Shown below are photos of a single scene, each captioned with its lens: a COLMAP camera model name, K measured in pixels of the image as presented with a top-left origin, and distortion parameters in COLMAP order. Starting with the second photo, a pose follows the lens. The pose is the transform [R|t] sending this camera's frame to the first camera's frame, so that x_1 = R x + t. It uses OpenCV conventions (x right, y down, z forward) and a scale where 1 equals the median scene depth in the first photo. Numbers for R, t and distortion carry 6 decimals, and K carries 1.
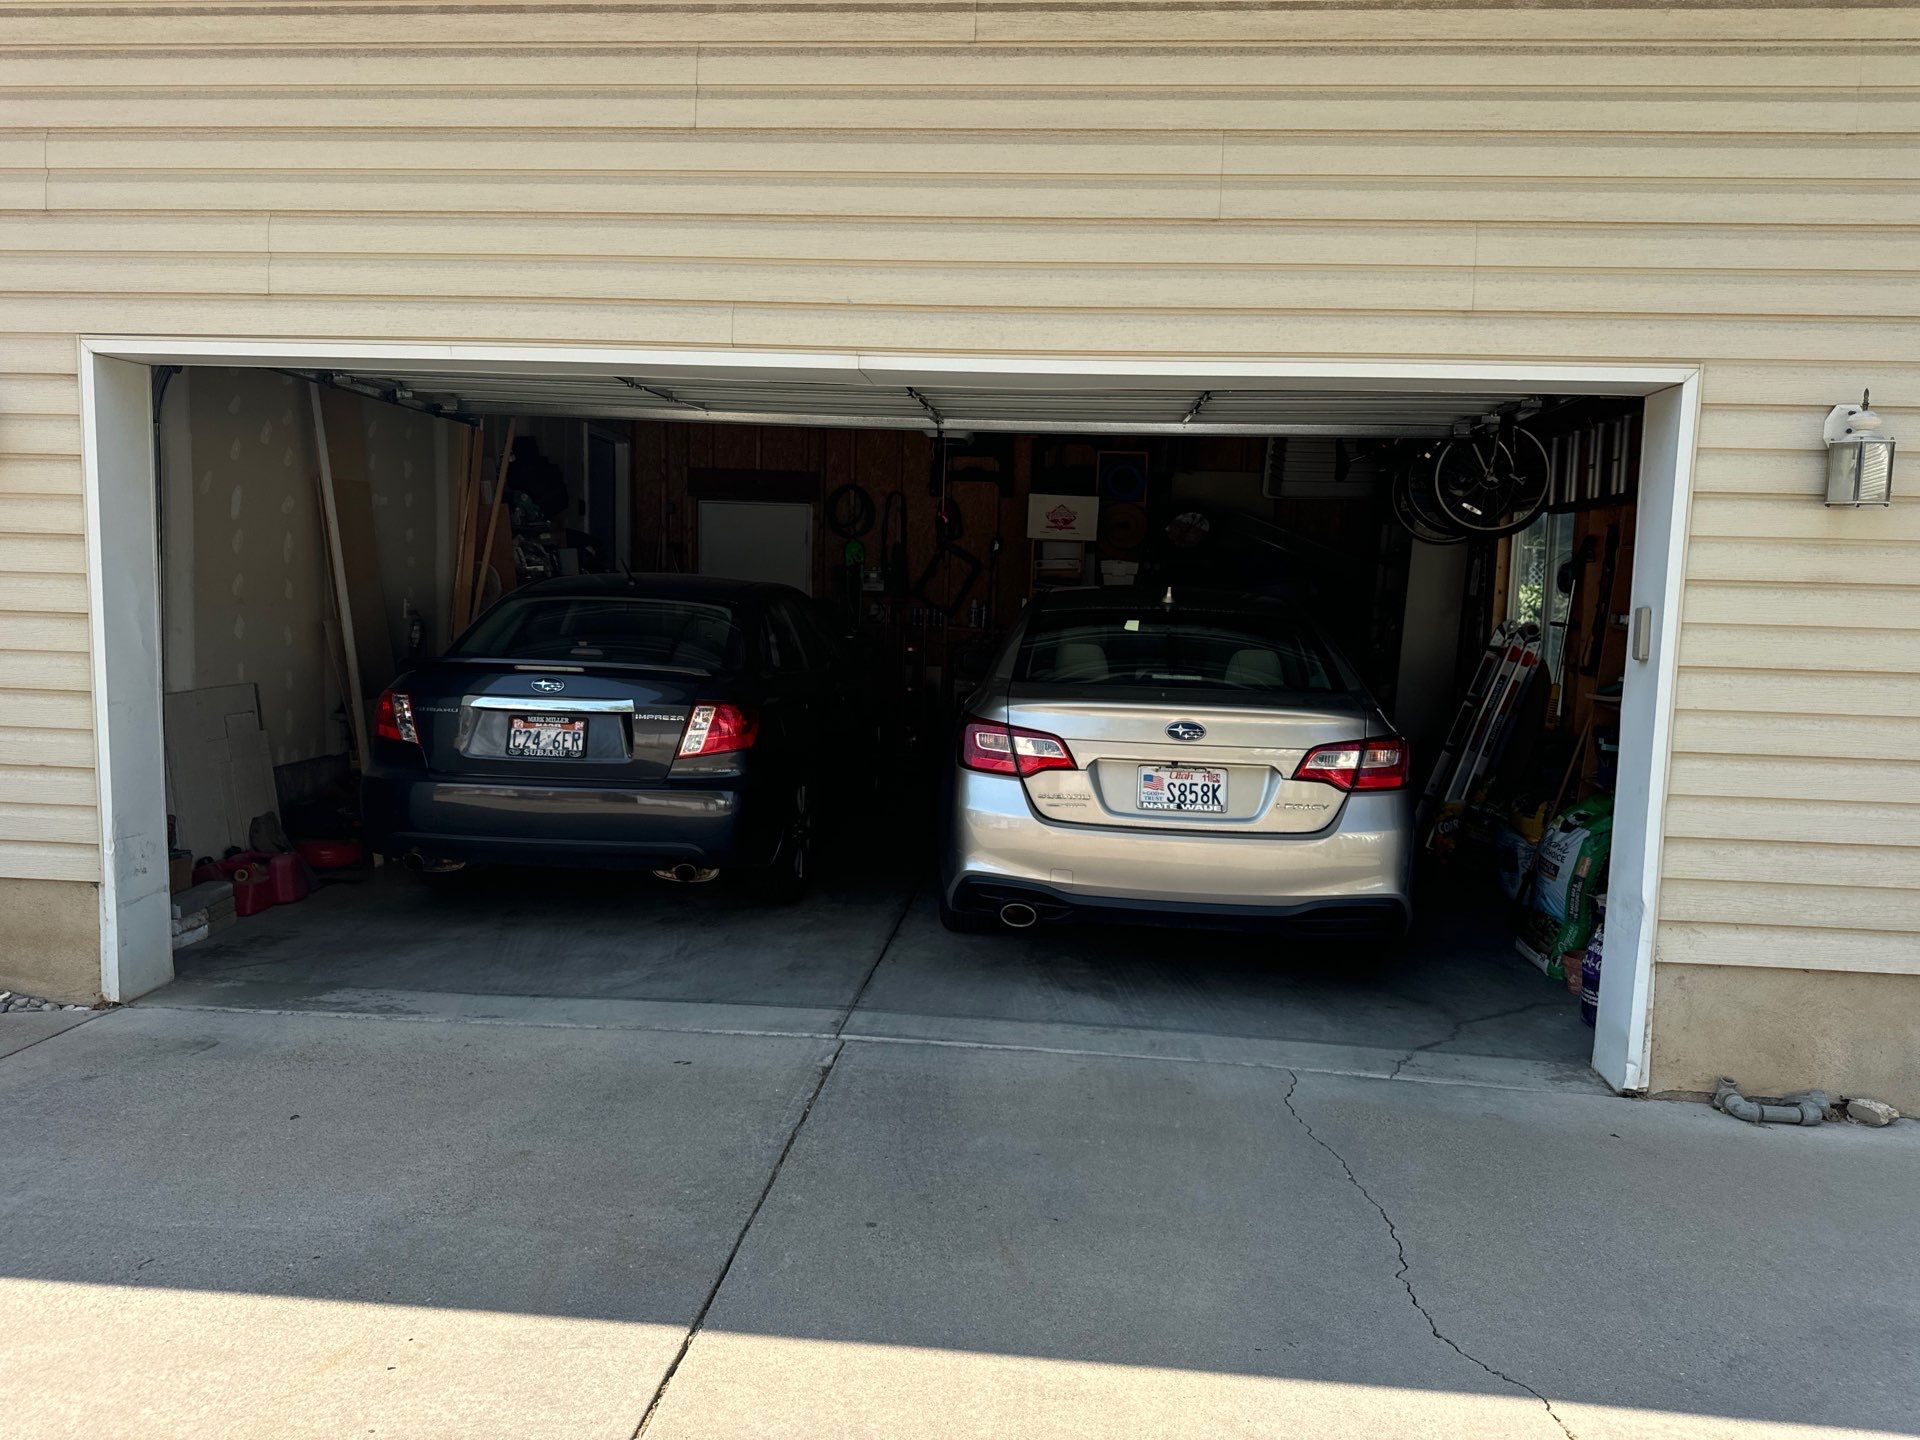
lens RADIAL K [[1180.1, 0, 961.0], [0, 1180.1, 689.5], [0, 0, 1]] dist [-0.004217, -0.005016]
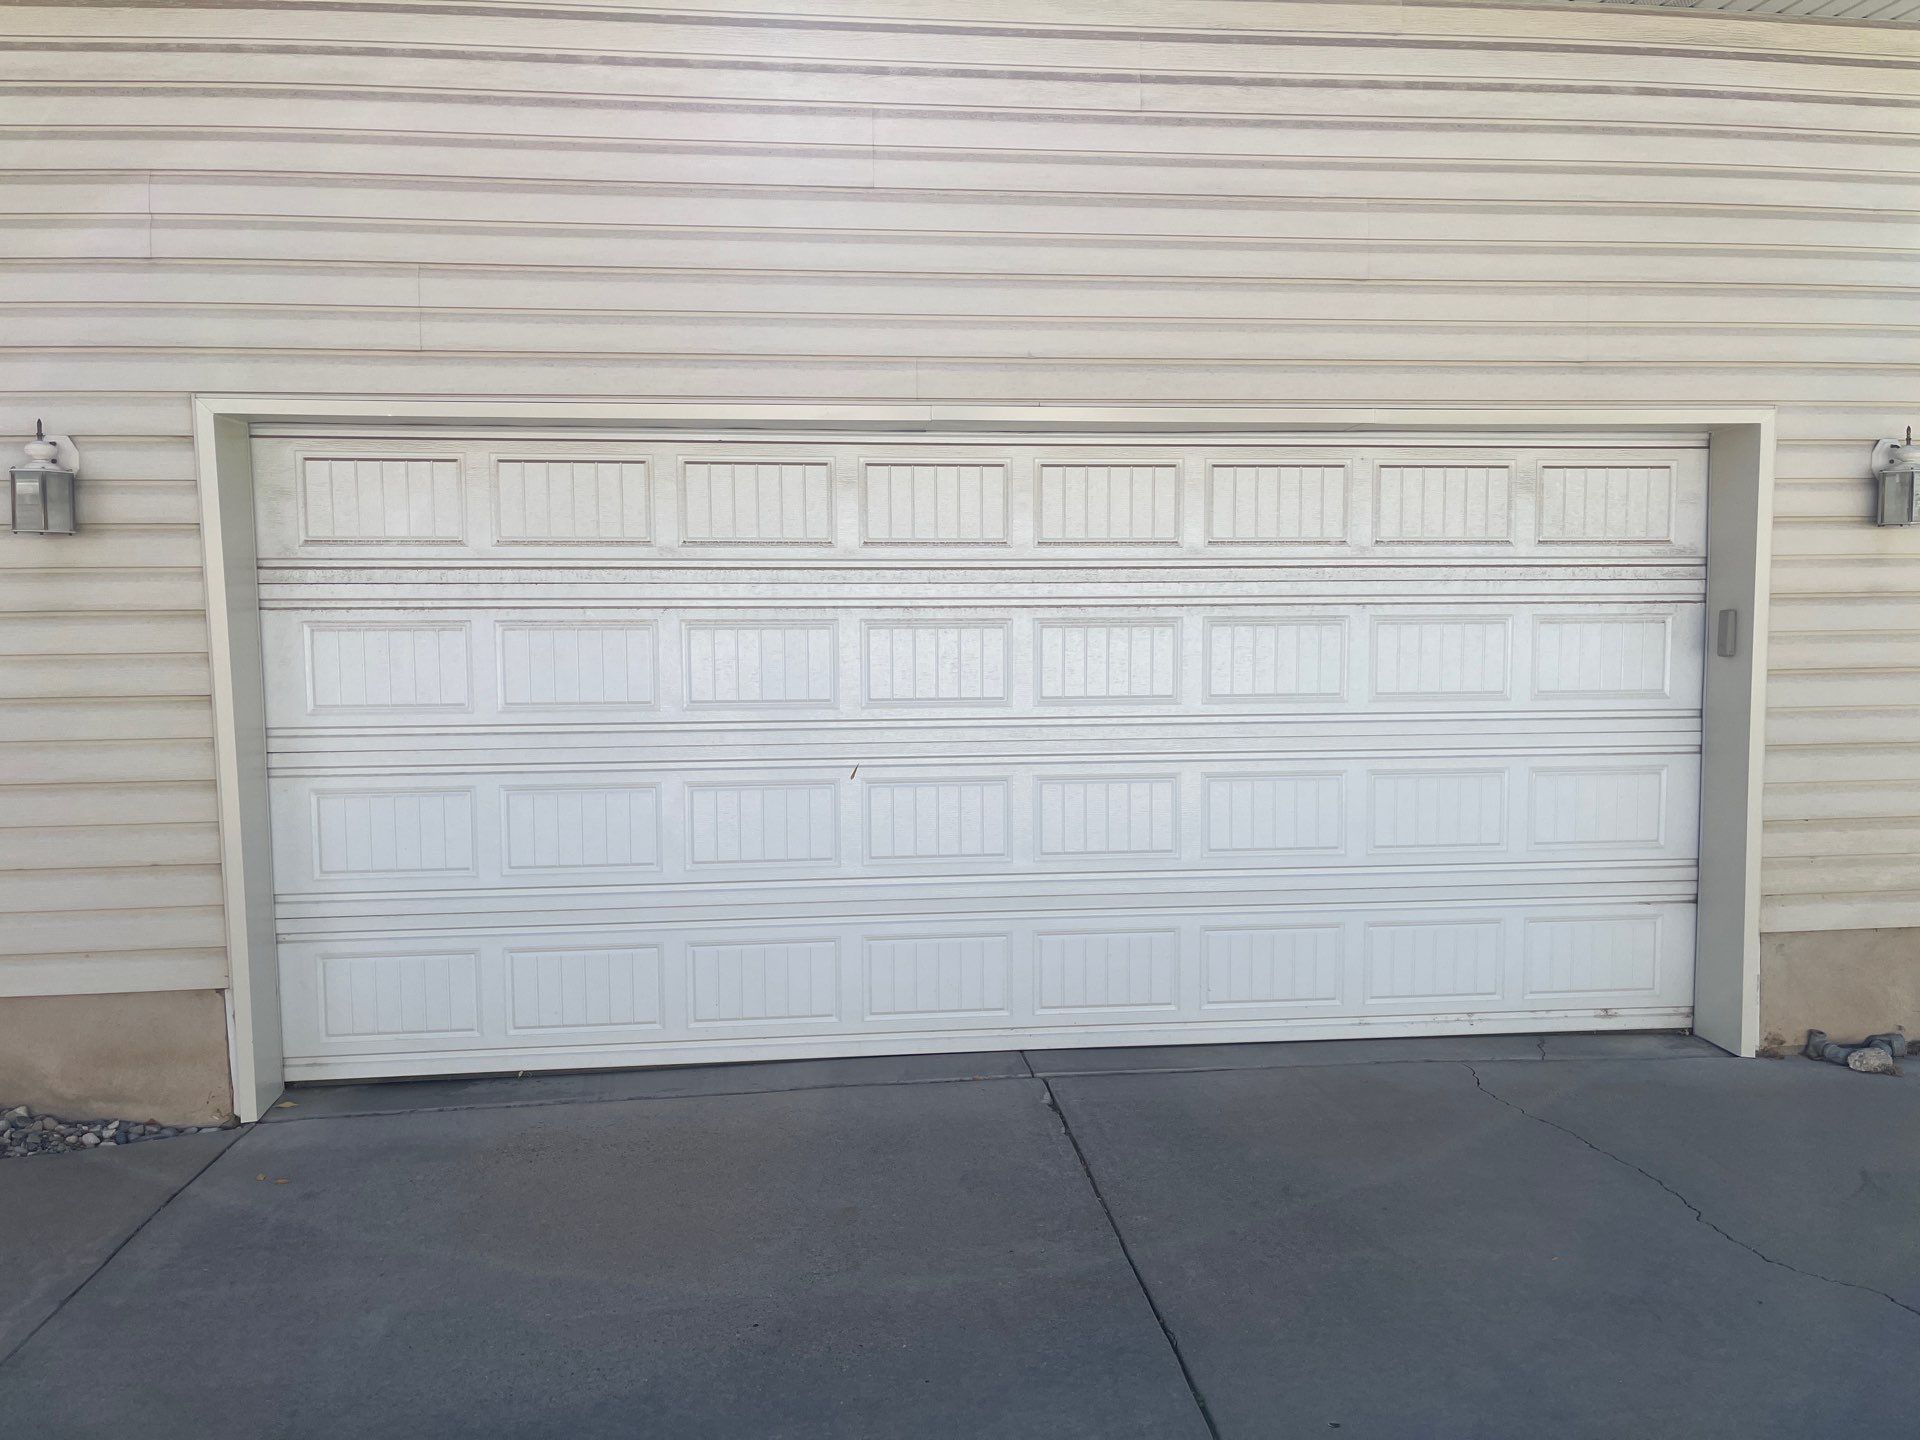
lens RADIAL K [[1164.3, 0, 960.0], [0, 1164.3, 720.0], [0, 0, 1]] dist [0.033925, -0.031230]
pose [[0.986006, -0.052961, 0.158074, -0.337869], [0.055802, 0.998349, -0.013587, -0.000935], [-0.157094, 0.022218, 0.987334, 0.001373]]
